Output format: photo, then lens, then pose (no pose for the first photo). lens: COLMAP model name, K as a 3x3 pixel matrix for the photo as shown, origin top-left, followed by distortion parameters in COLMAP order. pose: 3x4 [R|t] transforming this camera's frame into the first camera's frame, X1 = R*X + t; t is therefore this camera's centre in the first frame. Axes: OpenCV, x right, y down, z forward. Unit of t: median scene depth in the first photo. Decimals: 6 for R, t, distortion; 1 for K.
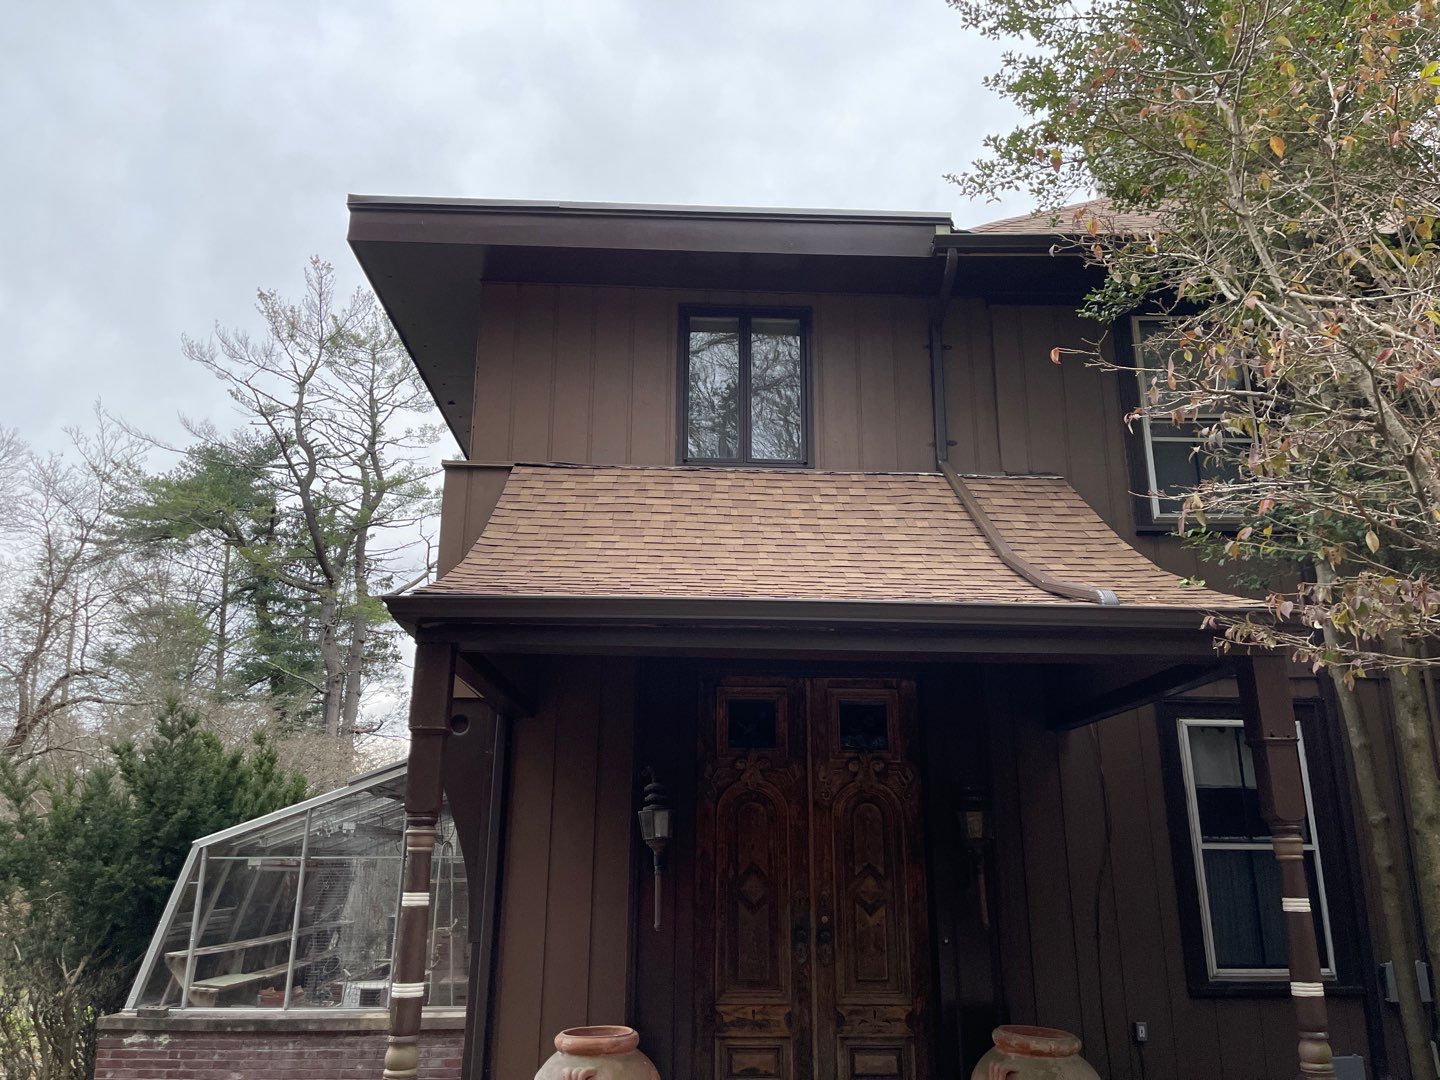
lens RADIAL K [[1085.8, 0, 705.8], [0, 1085.8, 536.9], [0, 0, 1]] dist [0.073136, -0.096483]
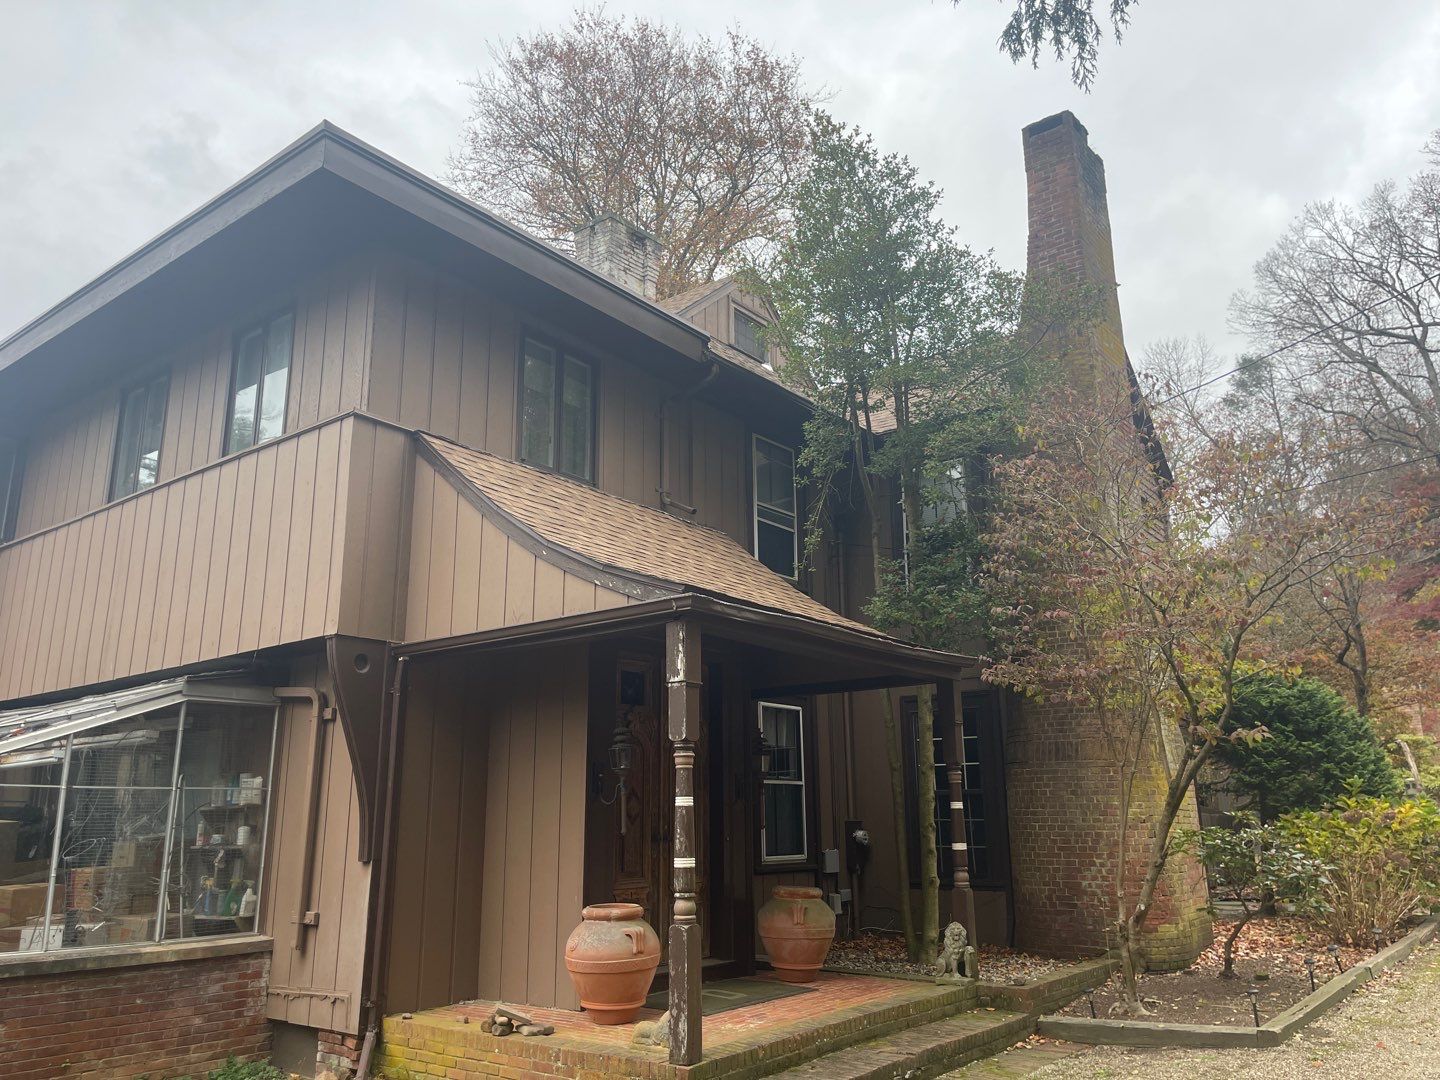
lens RADIAL K [[1085.8, 0, 725.6], [0, 1085.8, 535.0], [0, 0, 1]] dist [0.073136, -0.096483]
pose [[0.630829, 0.184292, 0.753718, -0.787130], [-0.209045, 0.975833, -0.063640, 0.040784], [-0.747232, -0.117415, 0.654109, 0.042639]]
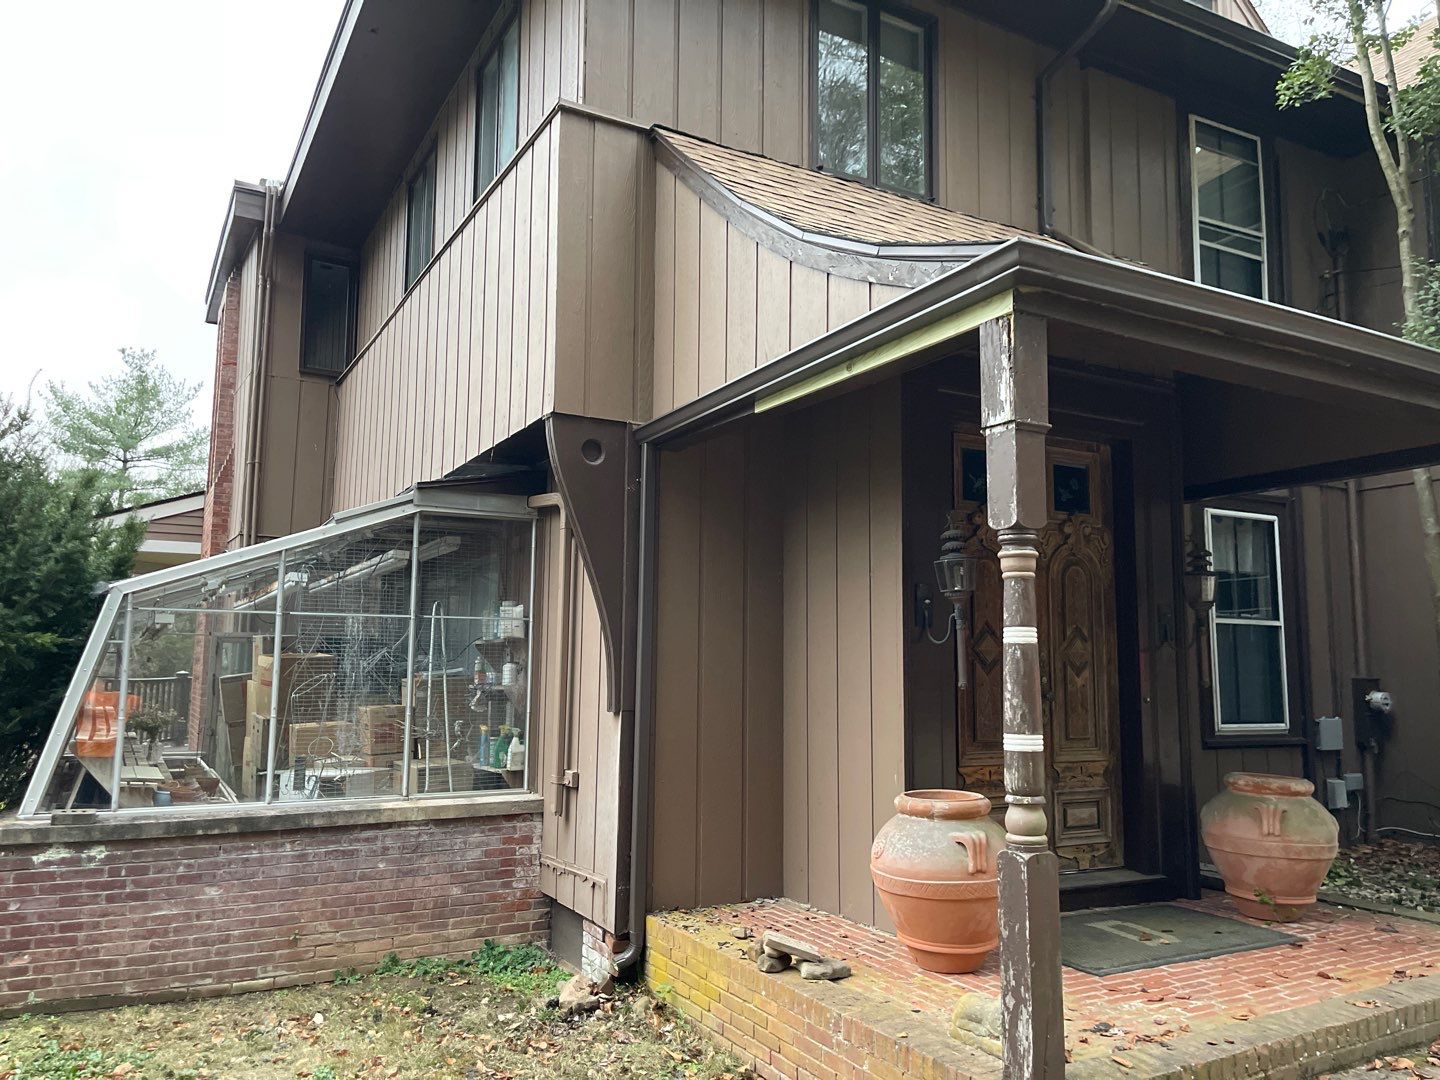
lens RADIAL K [[1085.8, 0, 714.6], [0, 1085.8, 546.6], [0, 0, 1]] dist [0.073136, -0.096483]
pose [[0.889179, 0.054877, 0.454256, -0.472985], [-0.136729, 0.979288, 0.149333, 0.103907], [-0.436652, -0.194894, 0.878266, 0.242849]]
